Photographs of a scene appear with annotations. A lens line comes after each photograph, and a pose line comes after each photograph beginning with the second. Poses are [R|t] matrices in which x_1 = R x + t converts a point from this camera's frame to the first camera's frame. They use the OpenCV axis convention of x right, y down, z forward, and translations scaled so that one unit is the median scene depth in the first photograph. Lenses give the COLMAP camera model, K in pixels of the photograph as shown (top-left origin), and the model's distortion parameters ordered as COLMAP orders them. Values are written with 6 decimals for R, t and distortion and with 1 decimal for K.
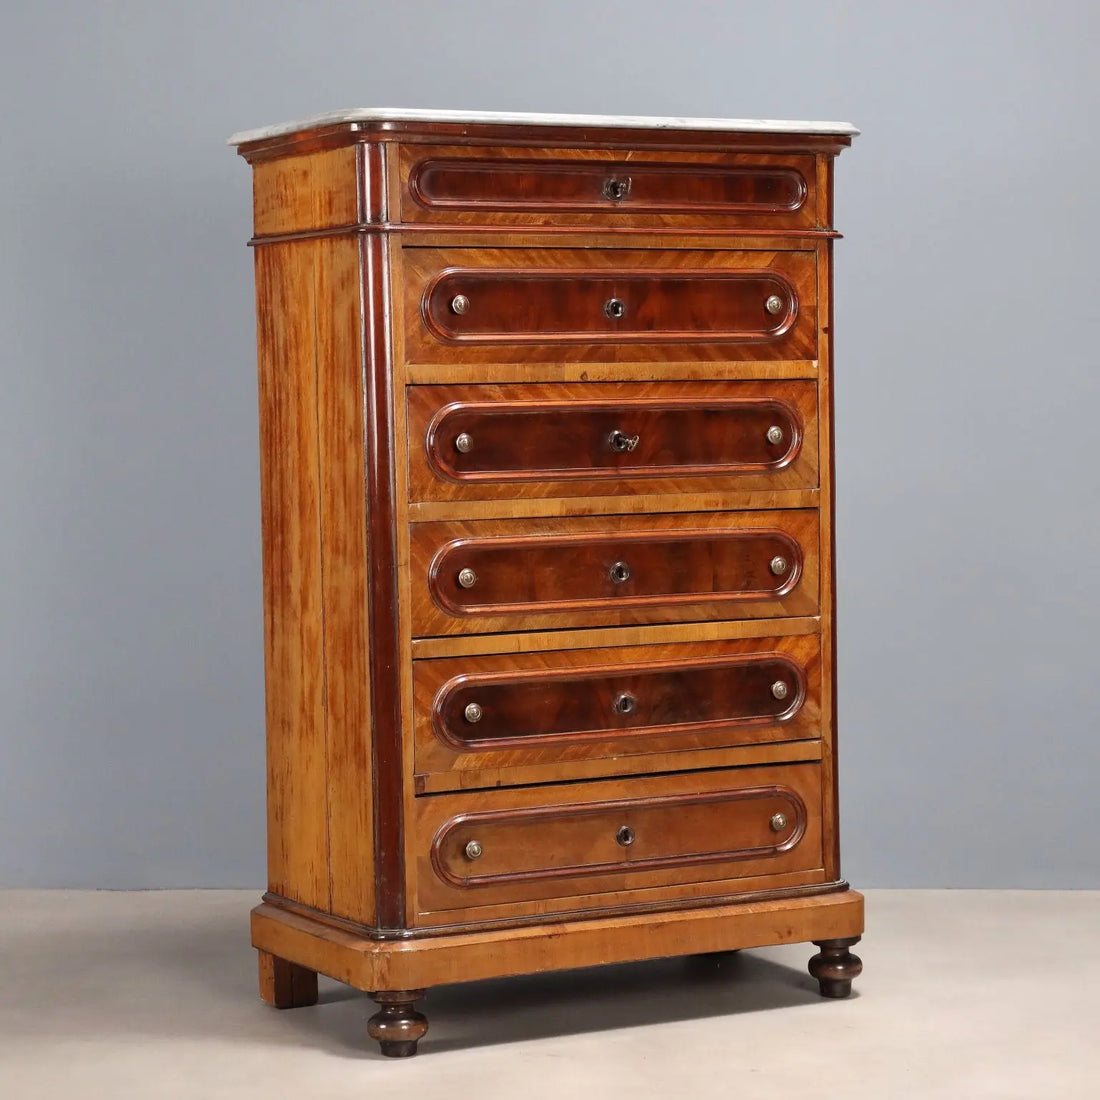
lens RADIAL K [[2940.2, 0, 549.3], [0, 2940.2, 550.6], [0, 0, 1]] dist [0.017331, 0.000000]
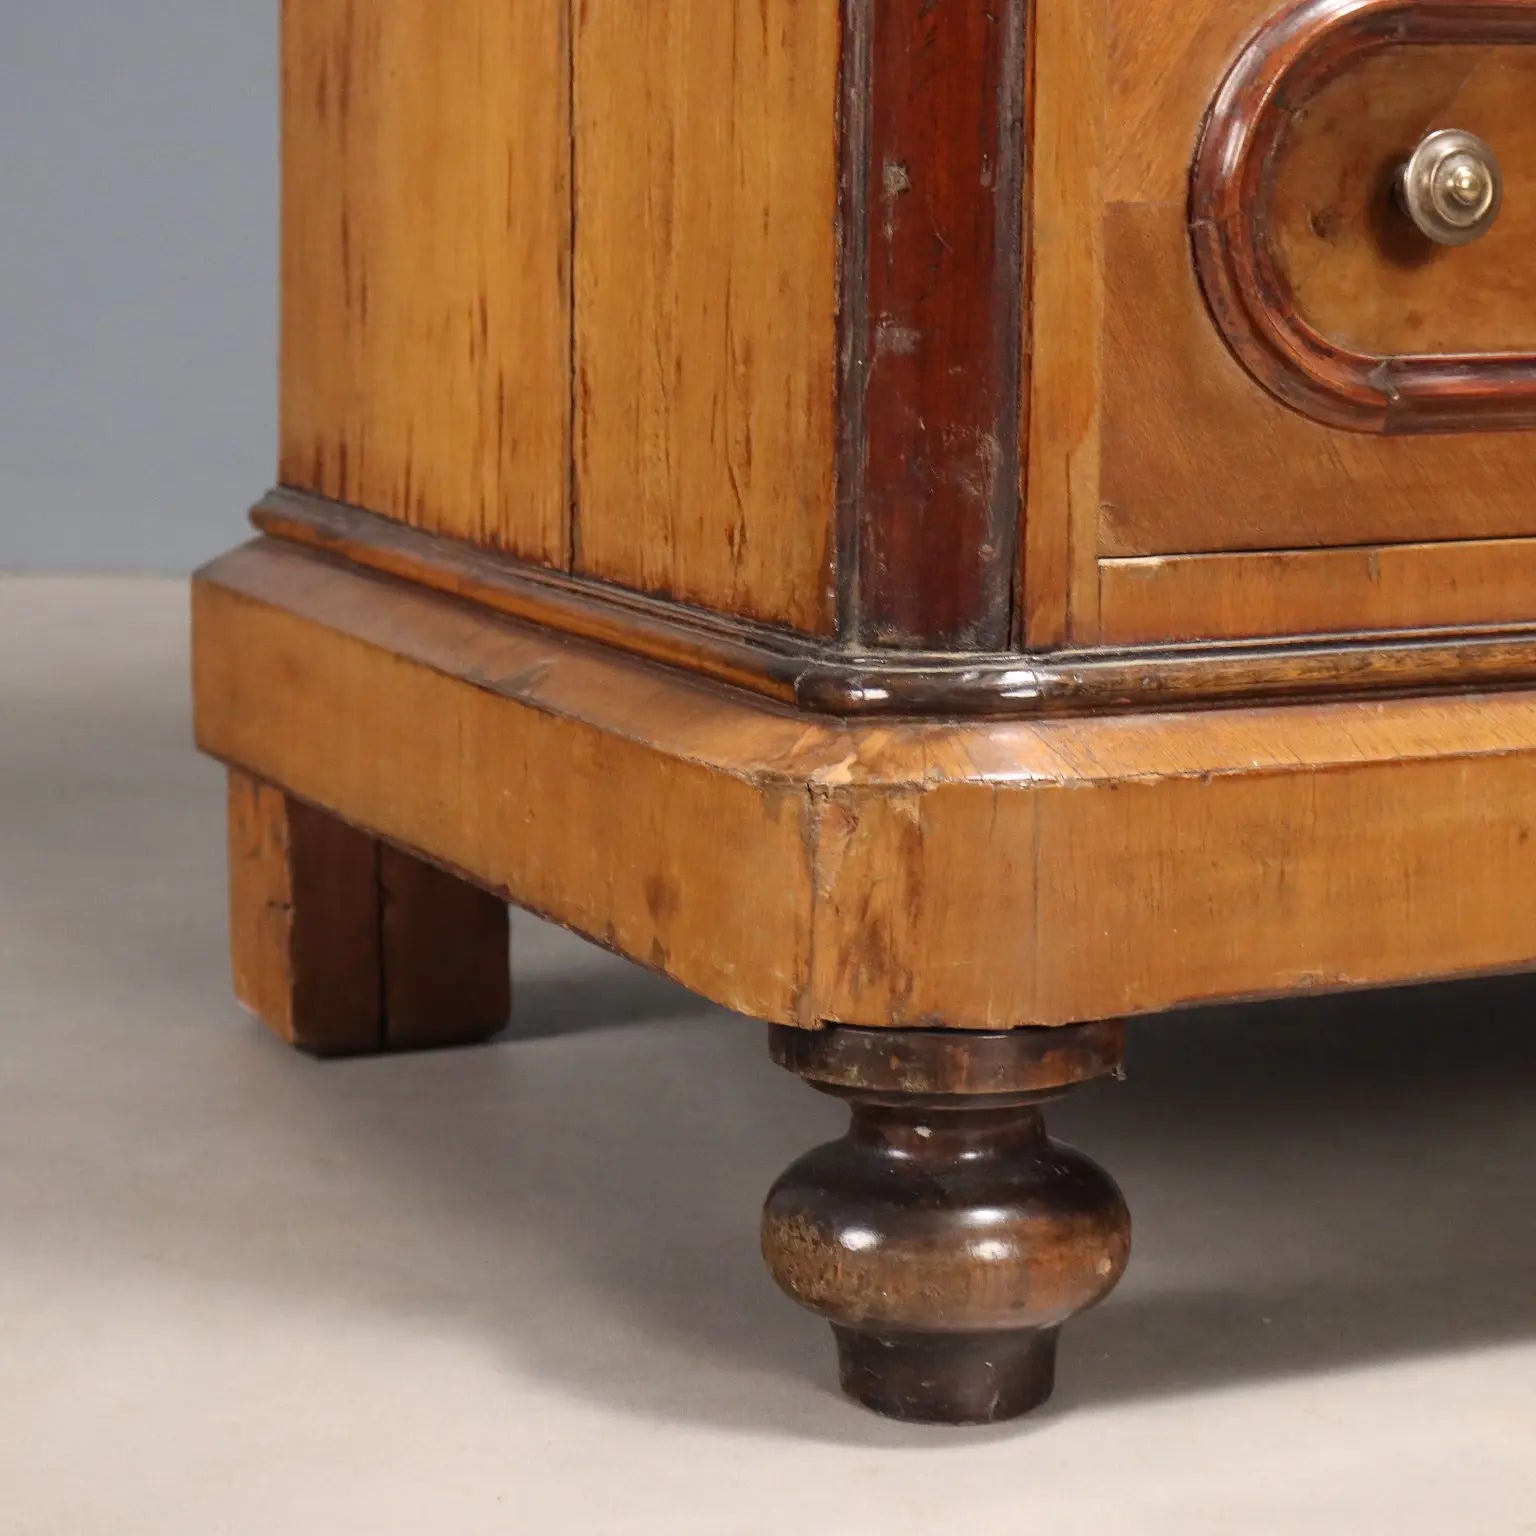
lens RADIAL K [[4105.5, 0, 768.4], [0, 4105.5, 766.4], [0, 0, 1]] dist [0.017331, 0.000000]
pose [[0.998266, 0.037879, -0.045059, -0.051094], [-0.032404, 0.992655, 0.116562, 0.106912], [0.049144, -0.114900, 0.992161, 0.758807]]
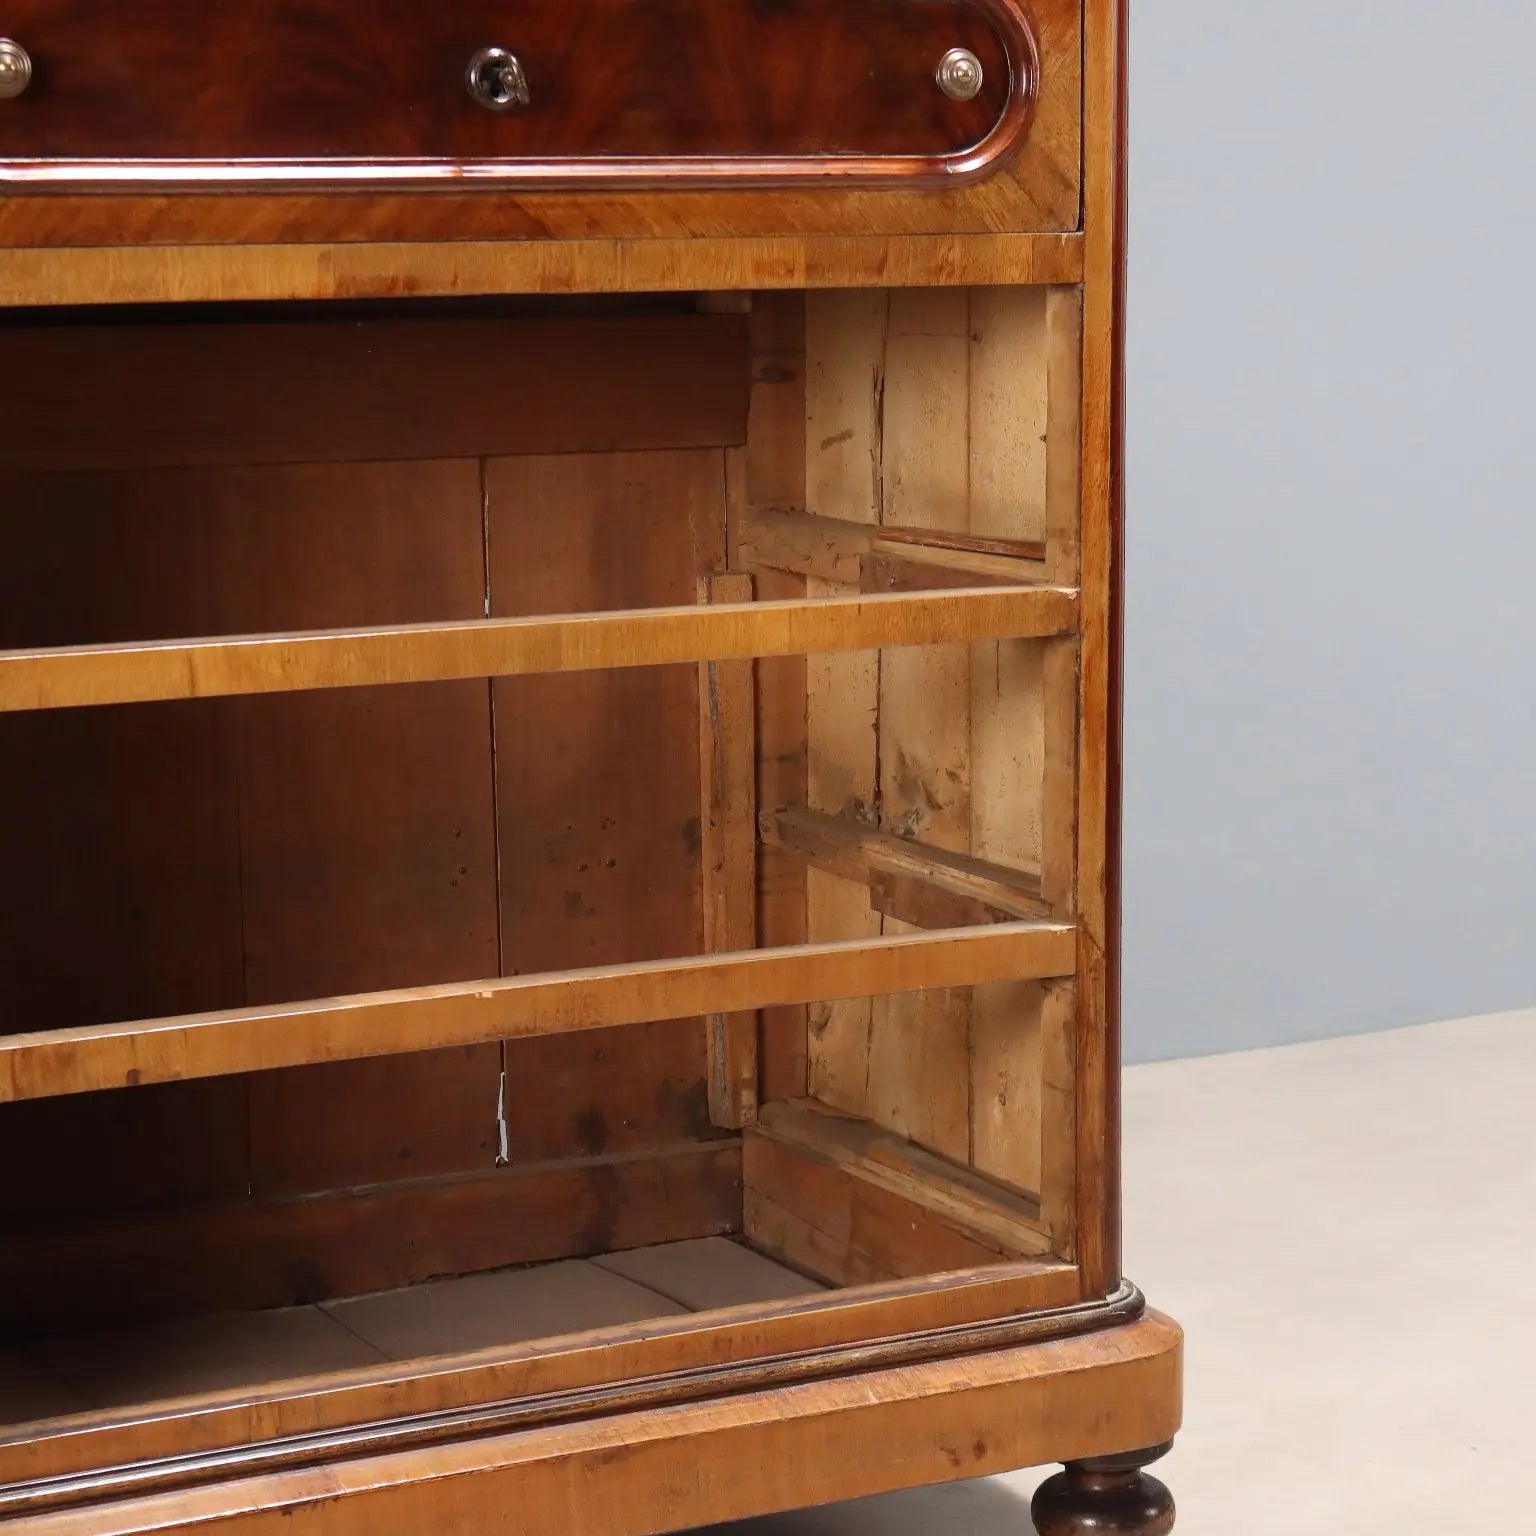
lens RADIAL K [[4105.5, 0, 763.4], [0, 4105.5, 767.3], [0, 0, 1]] dist [0.017331, 0.000000]
pose [[0.999875, 0.010195, 0.012044, 0.047563], [-0.011254, 0.995751, 0.091392, -0.001574], [-0.011061, -0.091516, 0.995742, 0.496674]]
